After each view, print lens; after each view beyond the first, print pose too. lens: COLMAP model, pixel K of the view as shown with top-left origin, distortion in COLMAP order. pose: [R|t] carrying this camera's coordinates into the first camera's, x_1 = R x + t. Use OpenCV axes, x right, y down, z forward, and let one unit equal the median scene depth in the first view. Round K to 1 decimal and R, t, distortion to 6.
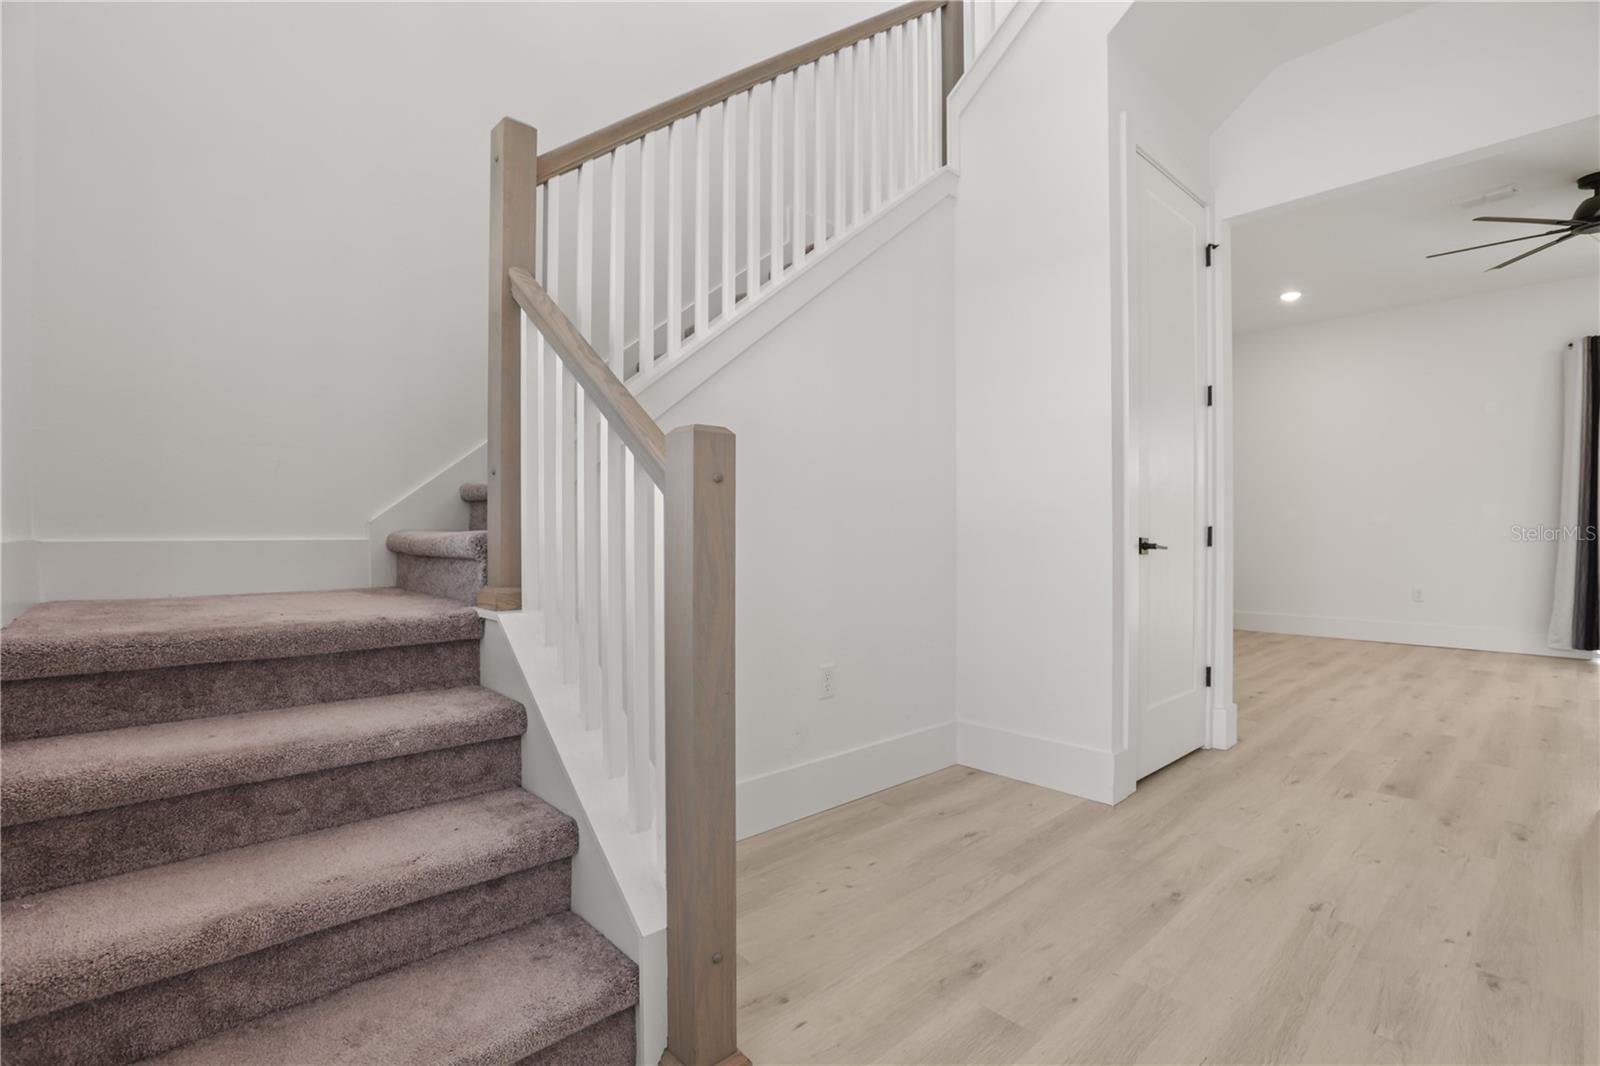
lens RADIAL K [[732.6, 0, 794.6], [0, 732.6, 540.5], [0, 0, 1]] dist [-0.041386, 0.010309]
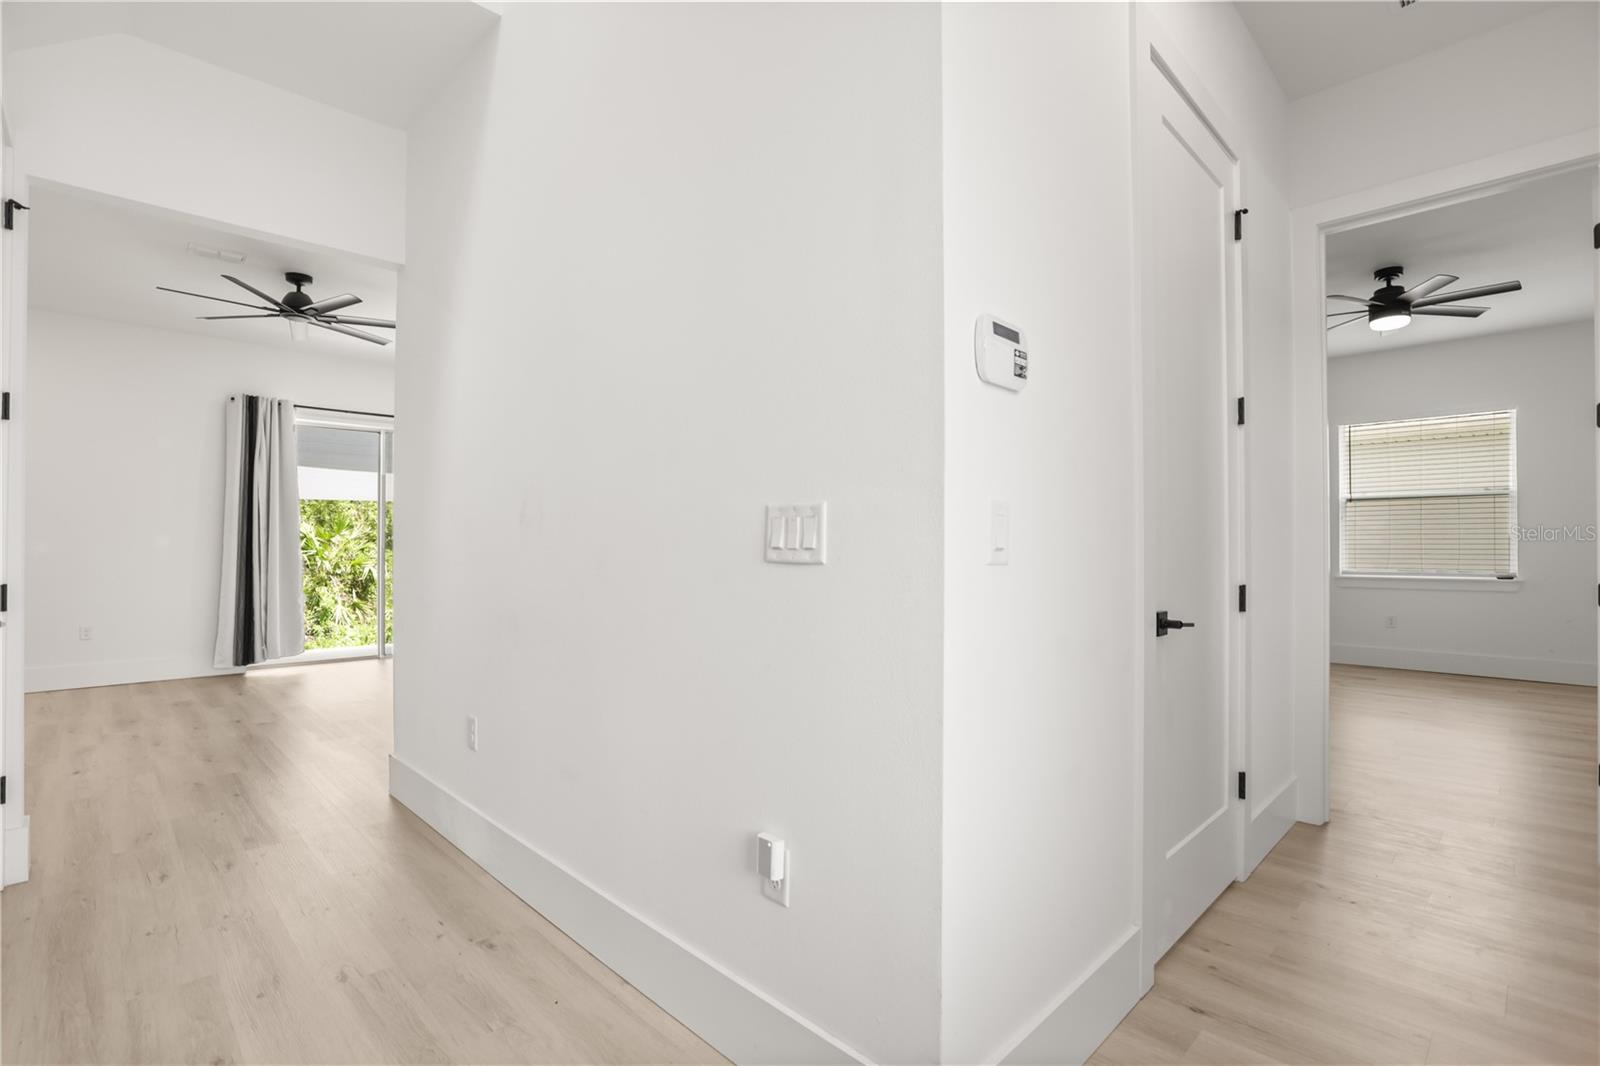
lens RADIAL K [[740.3, 0, 796.4], [0, 740.3, 546.6], [0, 0, 1]] dist [-0.001635, -0.000010]
pose [[-0.024403, 0.006124, 0.999683, -0.207617], [0.003645, 0.999975, -0.006037, -0.053741], [-0.999696, 0.003496, -0.024425, 0.232867]]
